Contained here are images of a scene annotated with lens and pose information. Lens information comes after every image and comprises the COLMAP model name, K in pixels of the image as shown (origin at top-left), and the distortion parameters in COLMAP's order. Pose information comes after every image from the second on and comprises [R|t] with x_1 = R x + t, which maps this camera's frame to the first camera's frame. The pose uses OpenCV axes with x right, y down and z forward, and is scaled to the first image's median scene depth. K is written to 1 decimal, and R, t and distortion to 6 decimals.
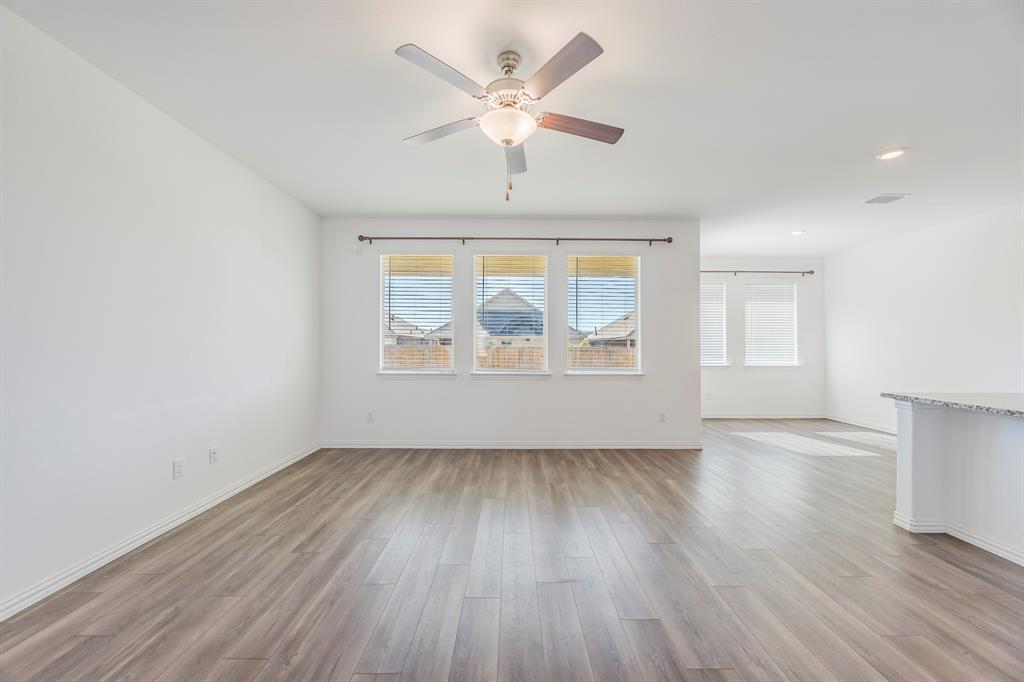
lens RADIAL K [[388.7, 0, 512.4], [0, 388.7, 342.8], [0, 0, 1]] dist [-0.002376, -0.000227]
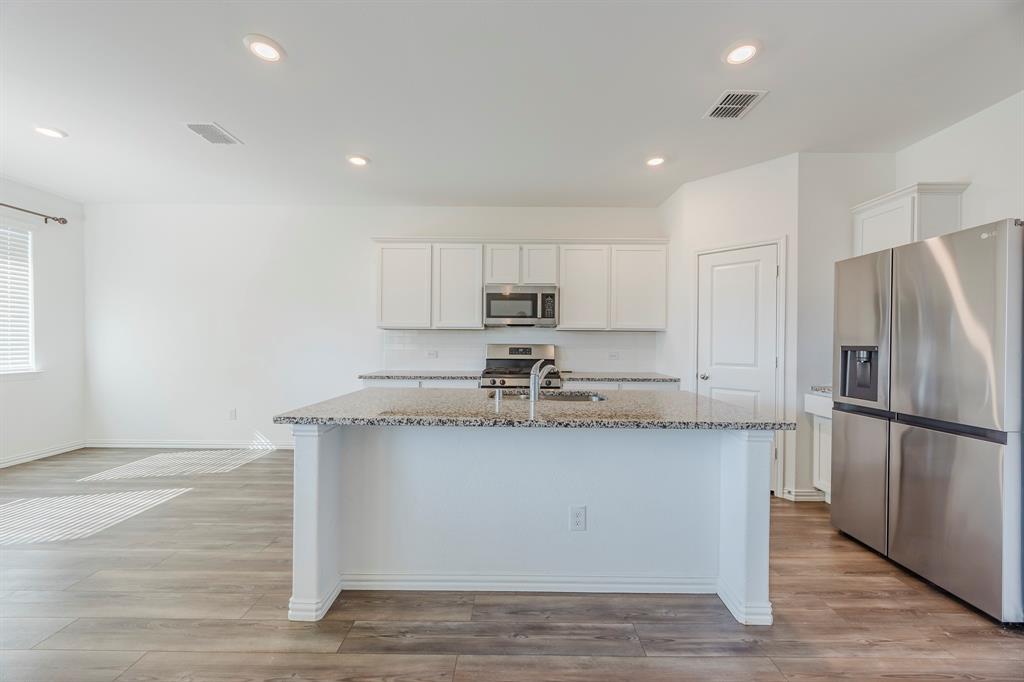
lens RADIAL K [[388.7, 0, 514.3], [0, 388.7, 343.5], [0, 0, 1]] dist [-0.002376, -0.000227]
pose [[0.006050, -0.005014, 0.999969, 0.206038], [-0.014958, 0.999875, 0.005104, 0.003816], [-0.999870, -0.014989, 0.005974, 0.366999]]
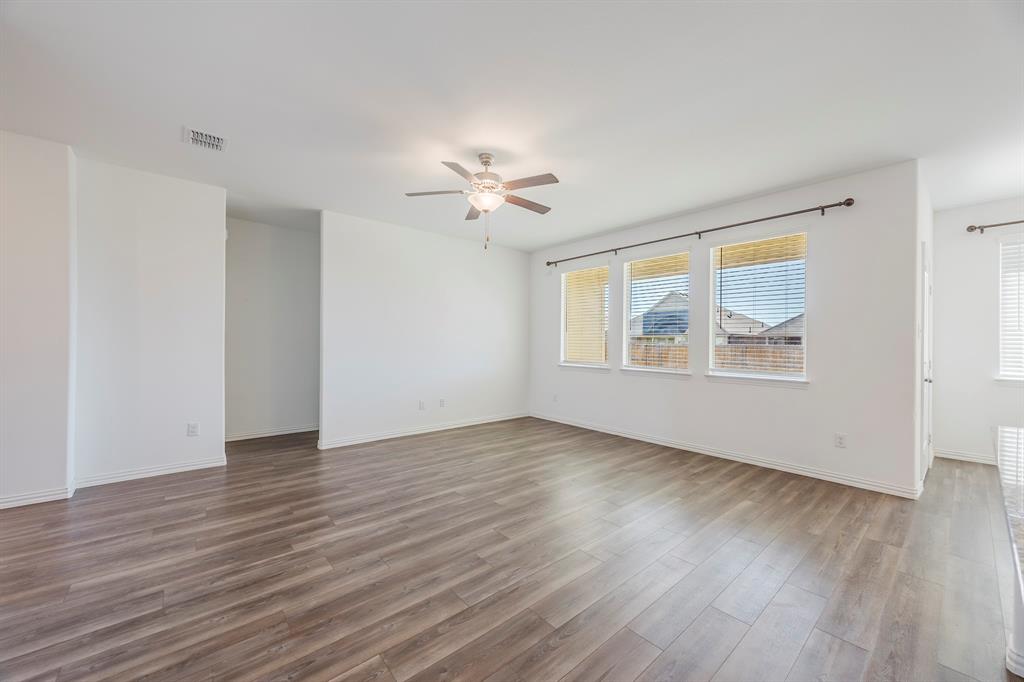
lens RADIAL K [[388.7, 0, 514.3], [0, 388.7, 342.5], [0, 0, 1]] dist [-0.002376, -0.000227]
pose [[0.649167, 0.001662, -0.760644, 0.547347], [0.000393, 0.999997, 0.002520, -0.000470], [0.760646, -0.001935, 0.649164, 0.038018]]
